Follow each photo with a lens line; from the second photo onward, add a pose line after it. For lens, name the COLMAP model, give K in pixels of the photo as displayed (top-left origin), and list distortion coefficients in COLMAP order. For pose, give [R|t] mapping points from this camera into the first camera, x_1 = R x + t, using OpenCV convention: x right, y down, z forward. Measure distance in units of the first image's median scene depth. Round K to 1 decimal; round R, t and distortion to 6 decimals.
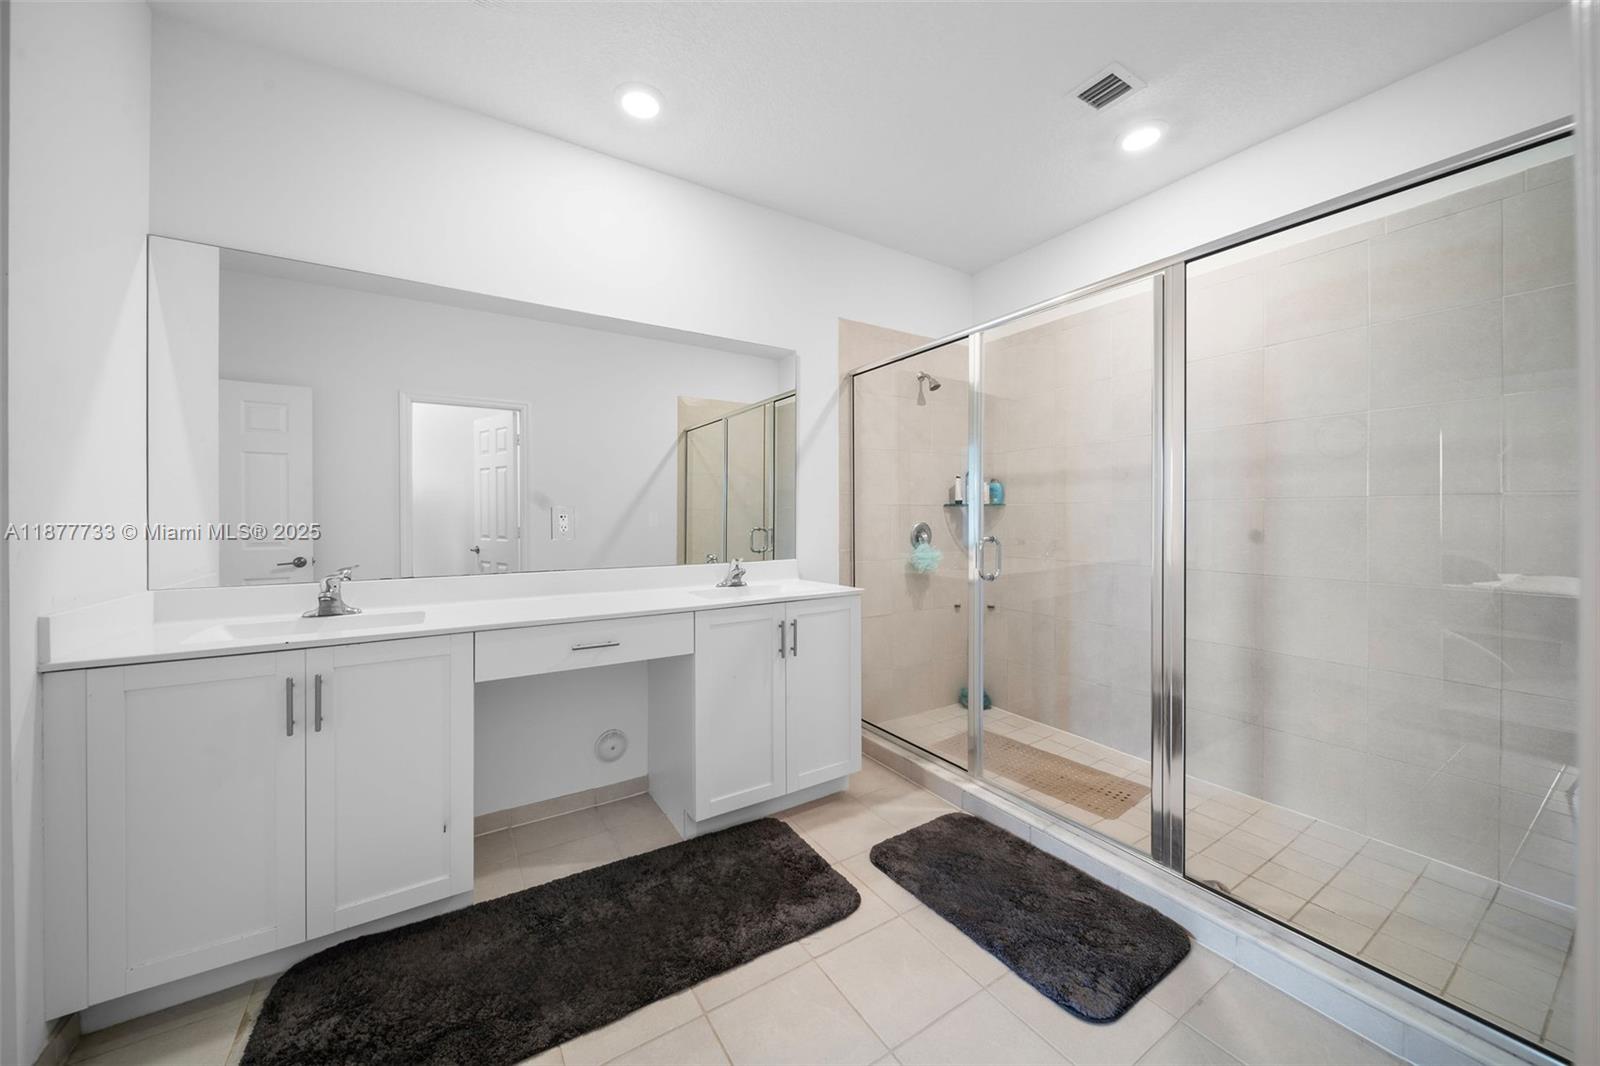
lens RADIAL K [[557.8, 0, 807.0], [0, 557.8, 526.2], [0, 0, 1]] dist [-0.001385, 0.000026]
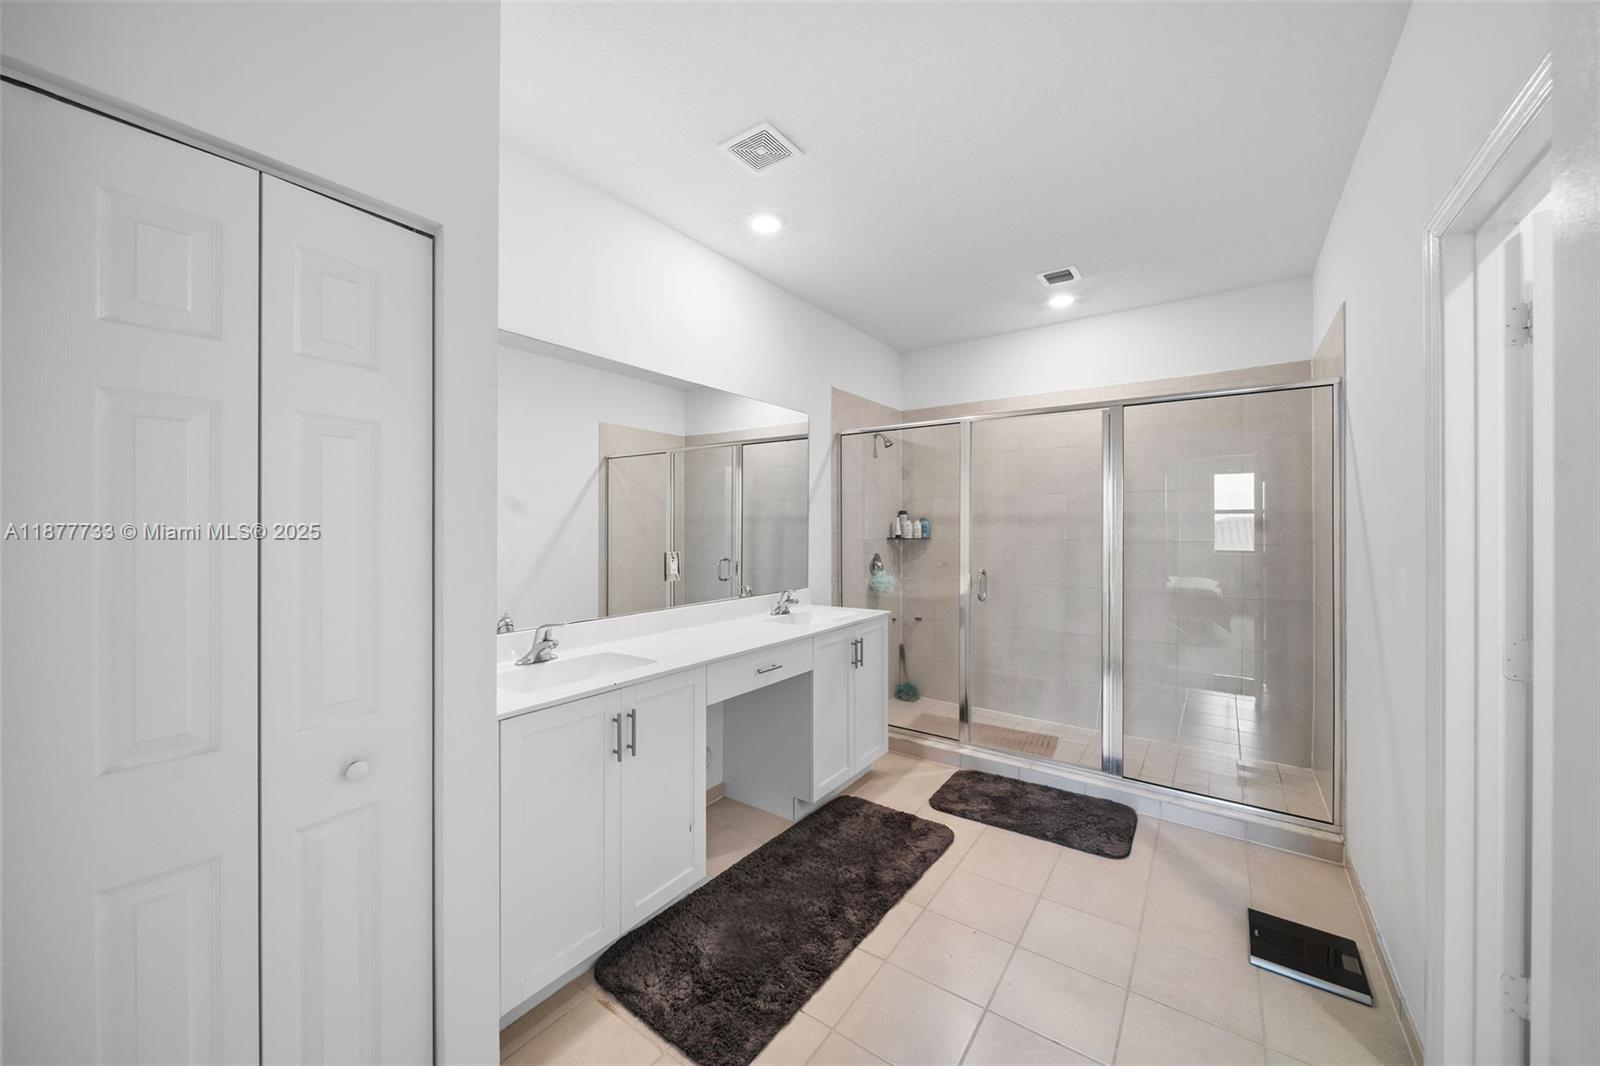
lens RADIAL K [[579.7, 0, 785.4], [0, 579.7, 535.0], [0, 0, 1]] dist [-0.000073, -0.000155]
pose [[0.931844, -0.002110, 0.362854, -0.656735], [0.003074, 0.999993, -0.002080, -0.066222], [-0.362847, 0.003053, 0.931844, -0.179770]]
